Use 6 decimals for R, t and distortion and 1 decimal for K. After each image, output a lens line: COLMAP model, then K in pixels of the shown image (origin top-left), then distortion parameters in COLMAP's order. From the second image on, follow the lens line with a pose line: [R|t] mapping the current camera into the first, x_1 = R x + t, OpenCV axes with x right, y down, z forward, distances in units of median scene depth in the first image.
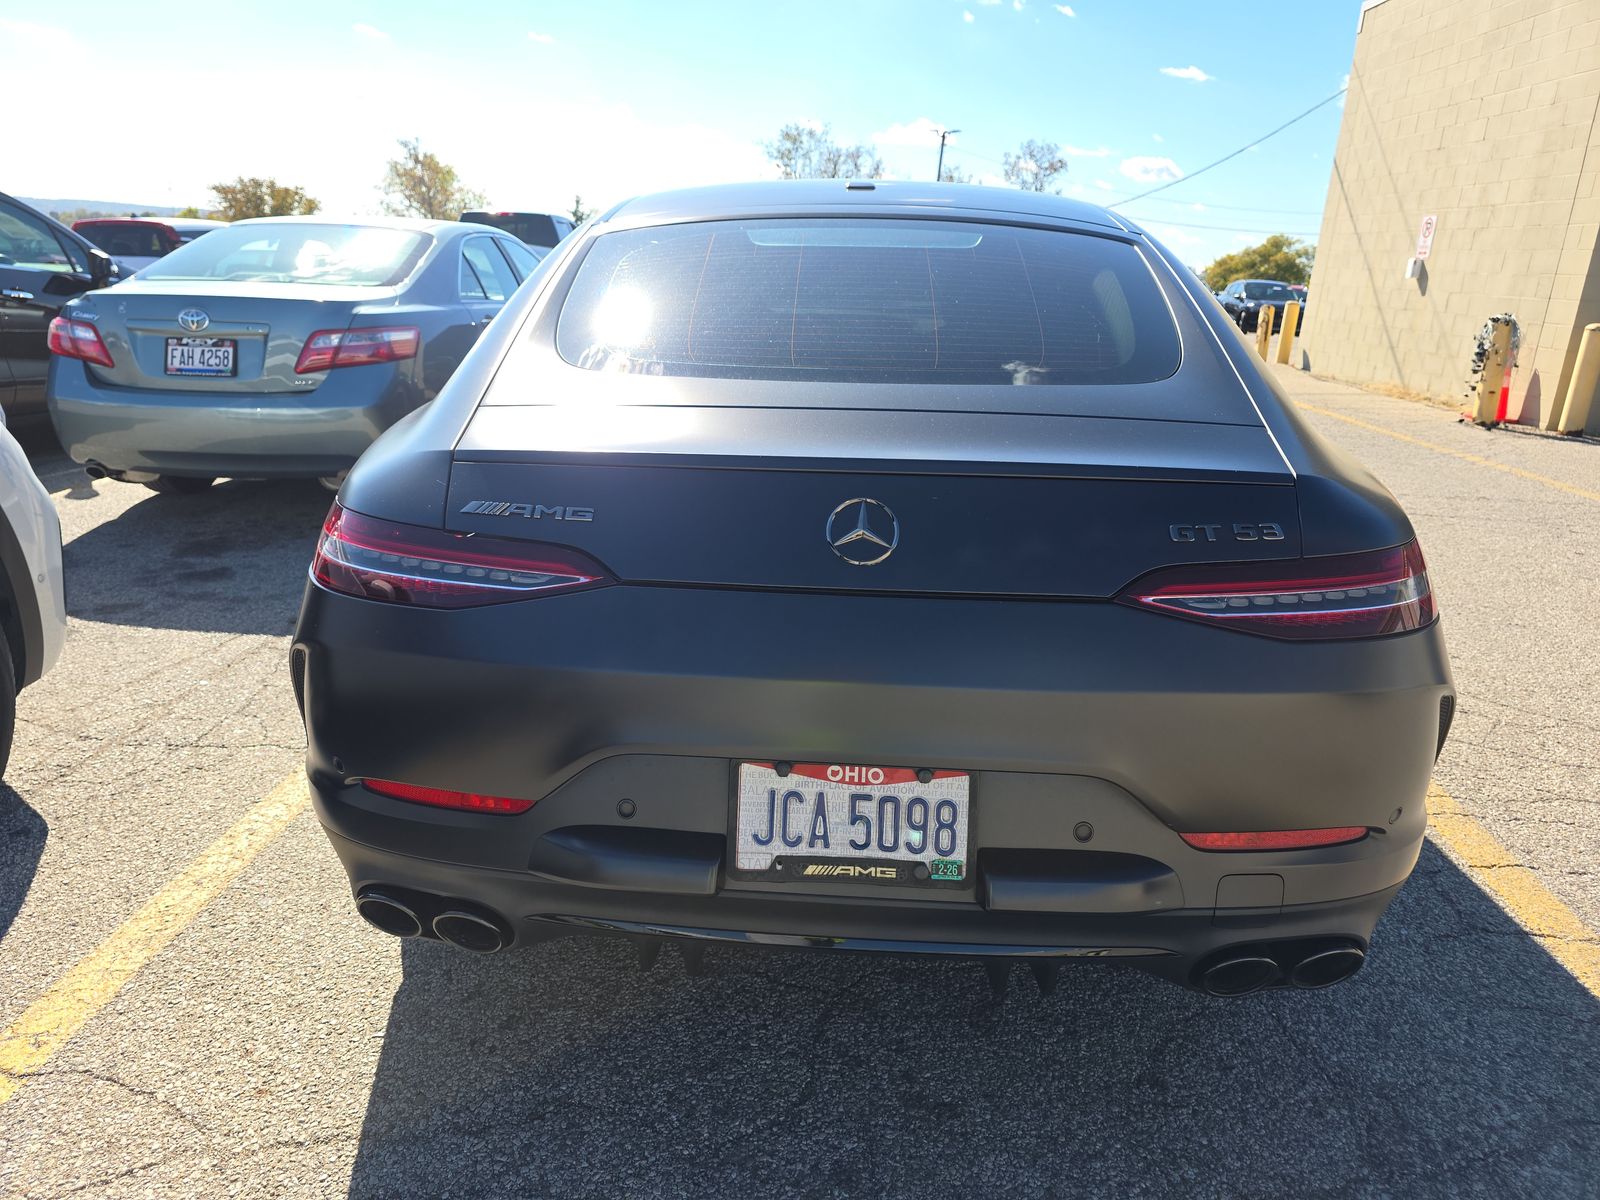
lens RADIAL K [[1078.0, 0, 764.8], [0, 1078.0, 601.4], [0, 0, 1]] dist [0.032763, -0.026108]
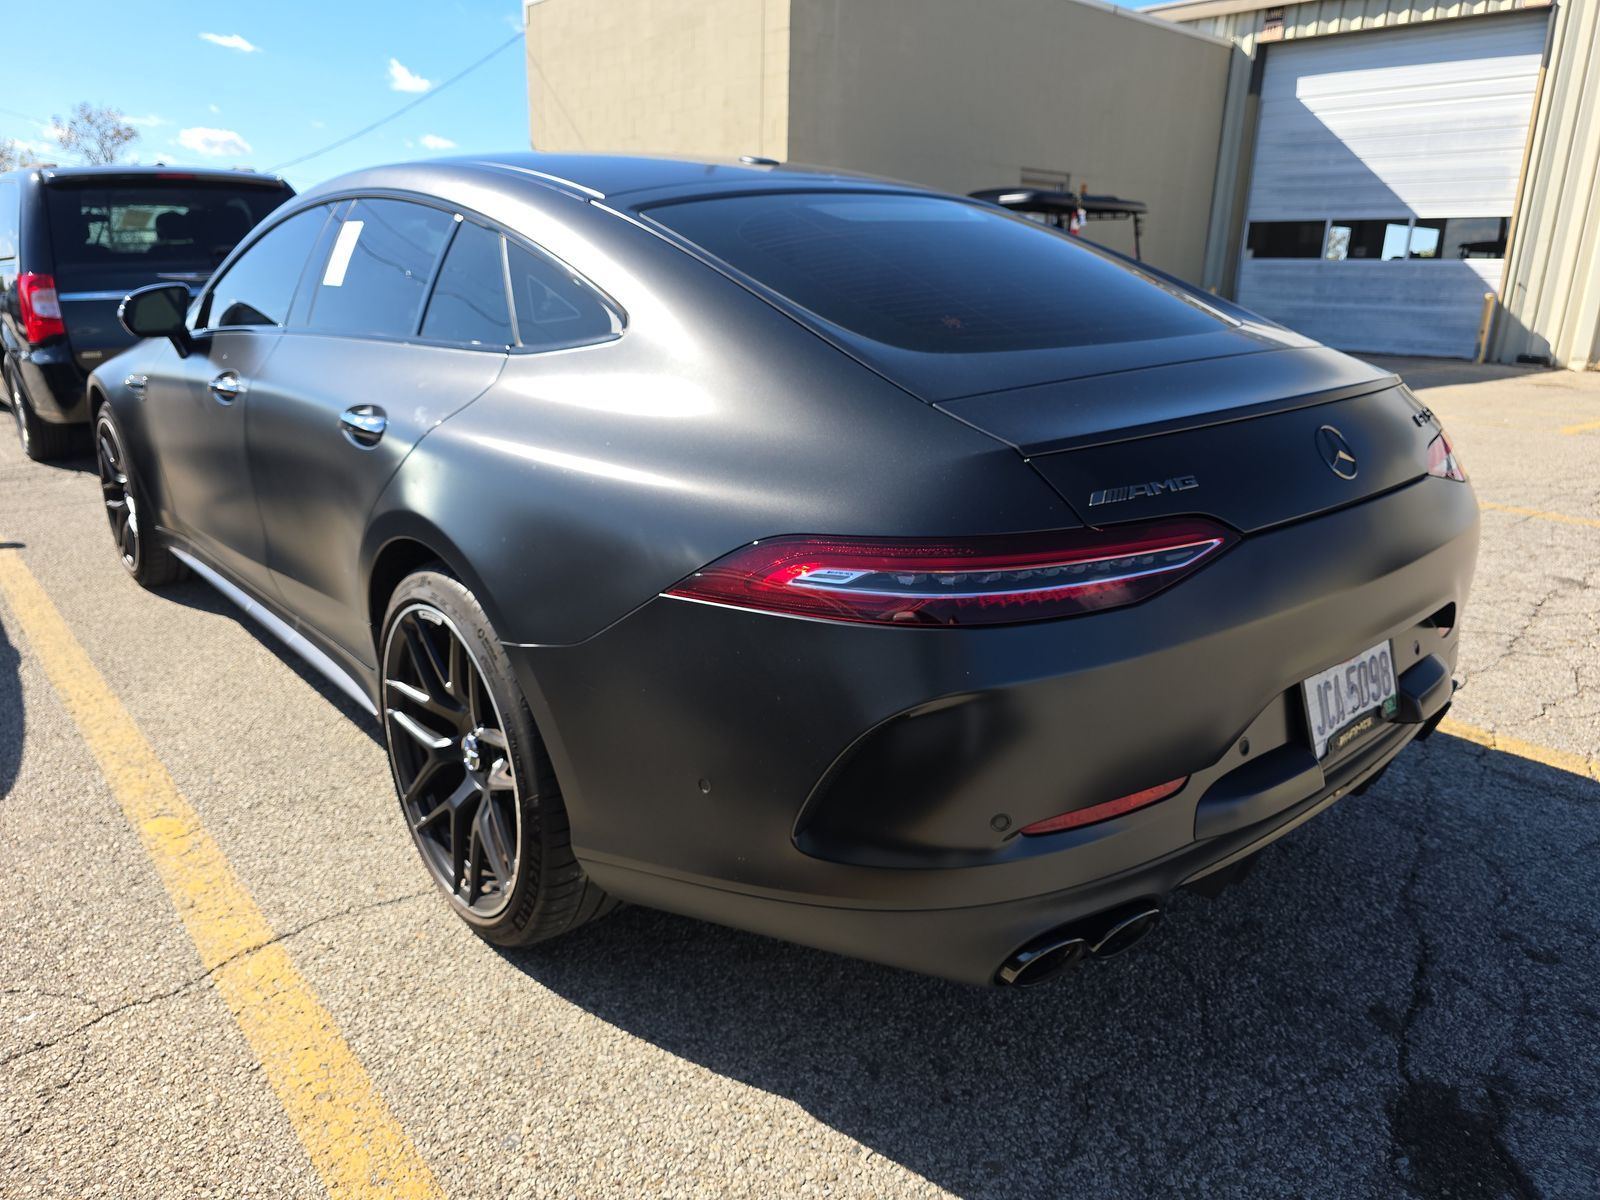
lens RADIAL K [[1078.0, 0, 795.1], [0, 1078.0, 601.2], [0, 0, 1]] dist [0.032763, -0.026108]
pose [[0.716928, -0.242997, 0.653427, -0.987265], [0.231058, 0.967133, 0.106146, -0.145506], [-0.657743, 0.074880, 0.749511, 0.423626]]
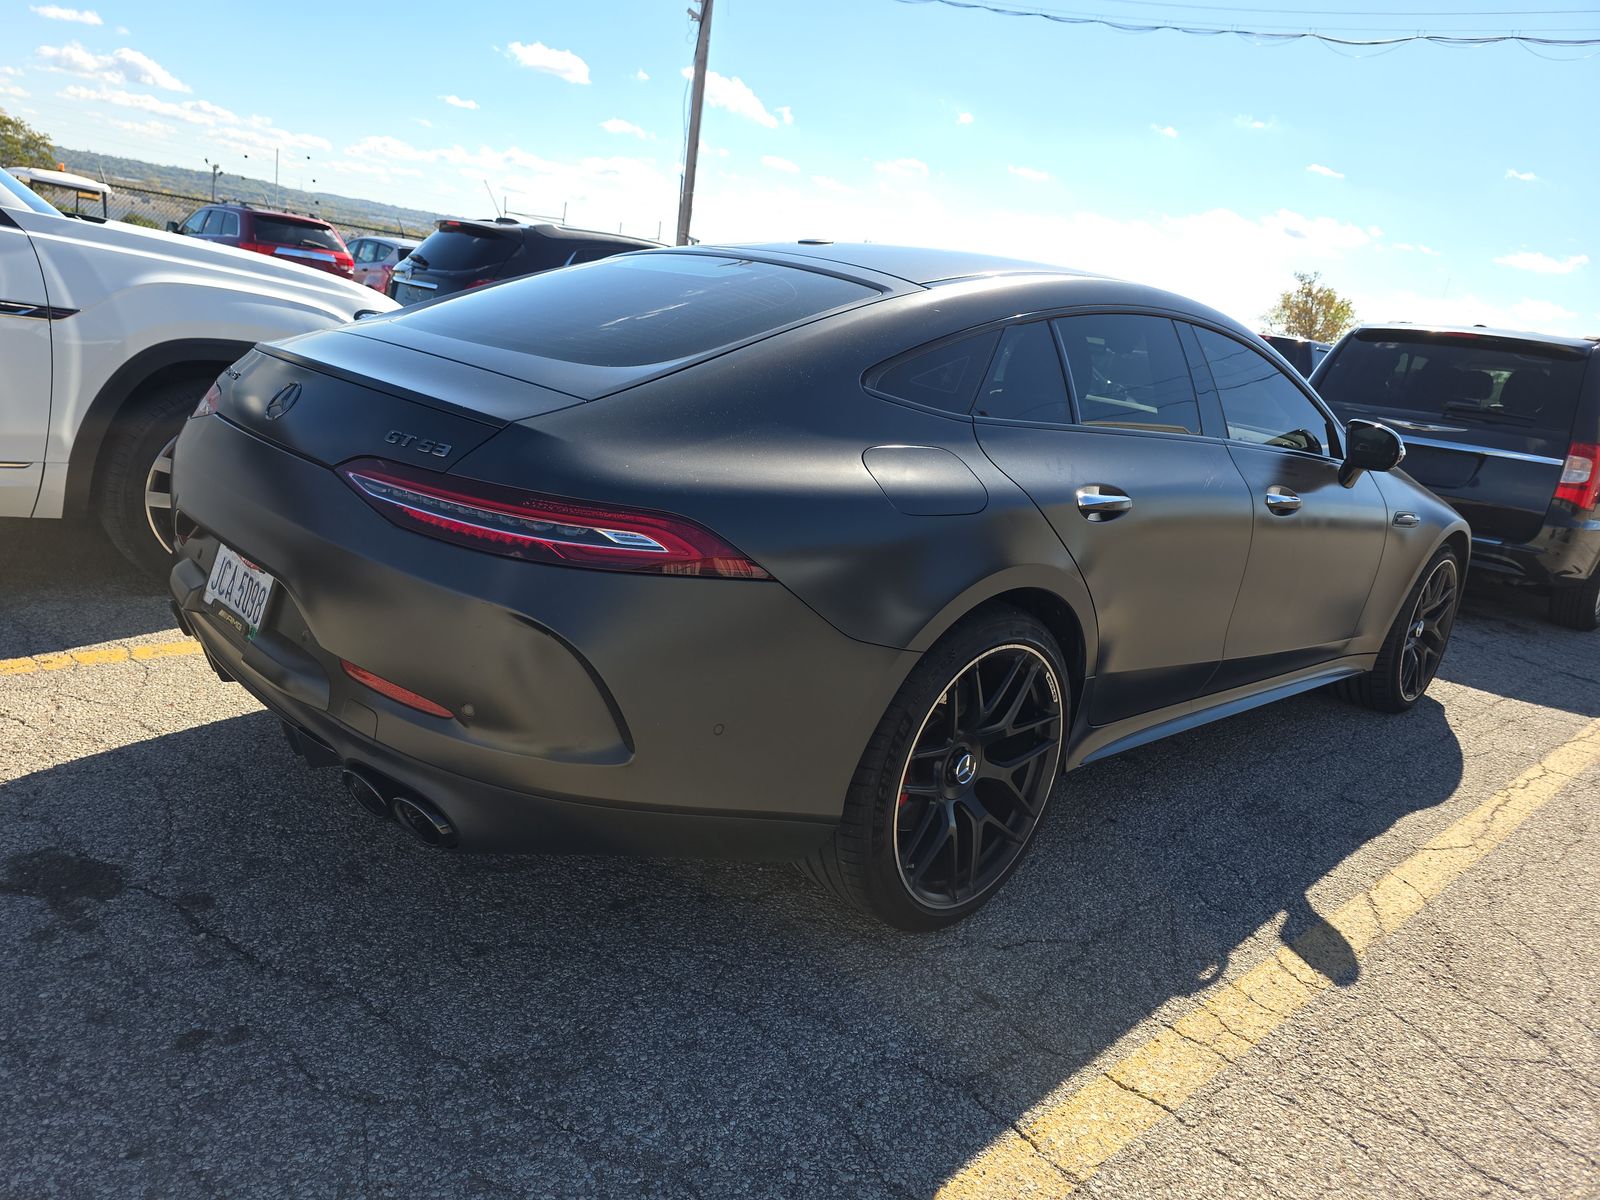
lens RADIAL K [[1078.0, 0, 786.4], [0, 1078.0, 598.6], [0, 0, 1]] dist [0.032763, -0.026108]
pose [[0.723712, 0.245466, -0.644971, 1.403430], [-0.315179, 0.949002, 0.007518, -0.030175], [0.613924, 0.197841, 0.764170, 0.271028]]
